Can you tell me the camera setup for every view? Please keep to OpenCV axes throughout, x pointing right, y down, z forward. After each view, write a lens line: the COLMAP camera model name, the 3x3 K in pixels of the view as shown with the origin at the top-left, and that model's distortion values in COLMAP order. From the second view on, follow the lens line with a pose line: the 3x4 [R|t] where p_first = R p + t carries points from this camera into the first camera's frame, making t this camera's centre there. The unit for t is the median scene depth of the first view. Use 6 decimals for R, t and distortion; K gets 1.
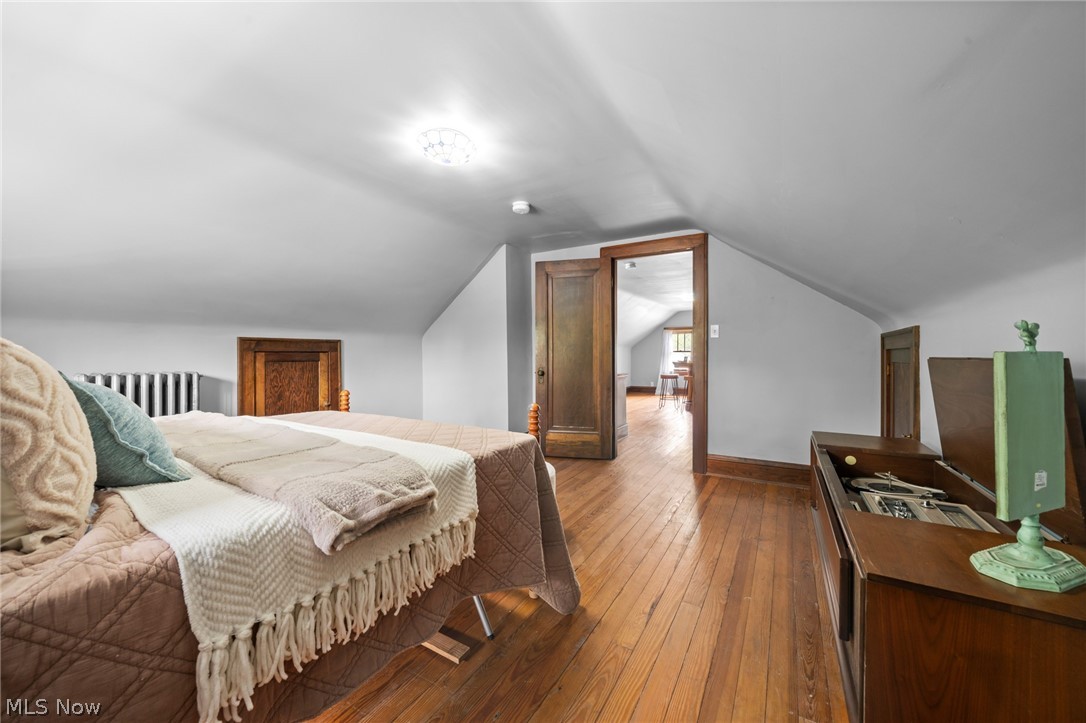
lens RADIAL K [[405.2, 0, 543.3], [0, 405.2, 357.8], [0, 0, 1]] dist [-0.006387, -0.000372]
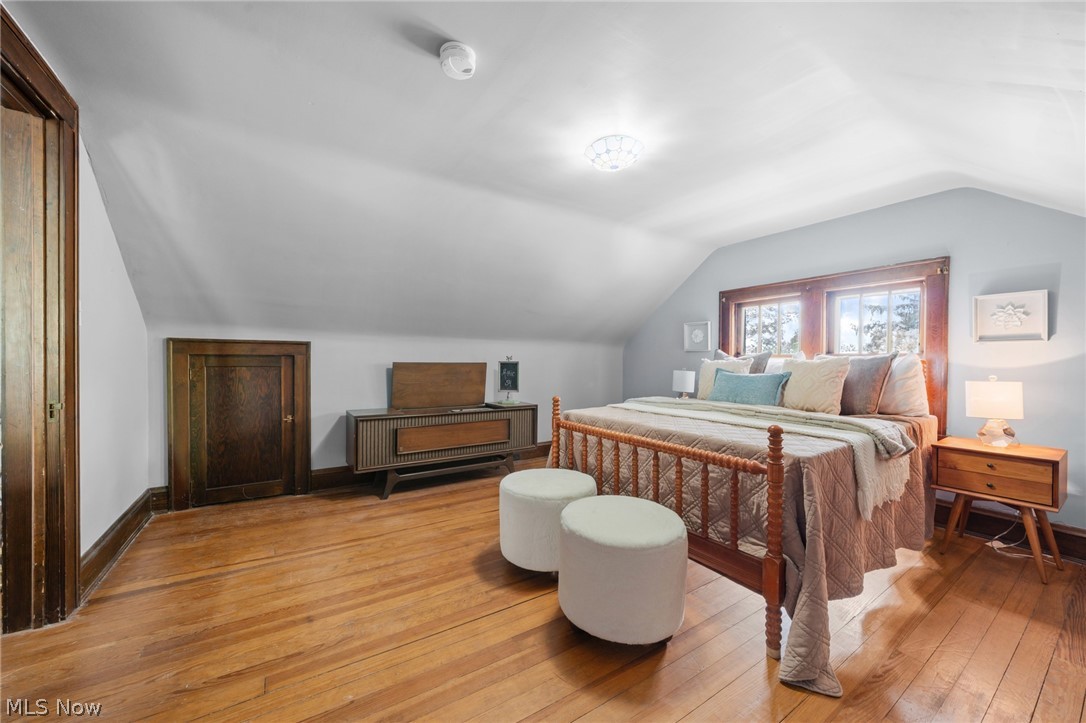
lens RADIAL K [[405.2, 0, 542.8], [0, 405.2, 361.4], [0, 0, 1]] dist [-0.006387, -0.000372]
pose [[-0.900712, -0.002117, 0.434412, -0.395934], [0.002888, 0.999937, 0.010862, -0.009703], [-0.434407, 0.011039, -0.900649, 1.531490]]
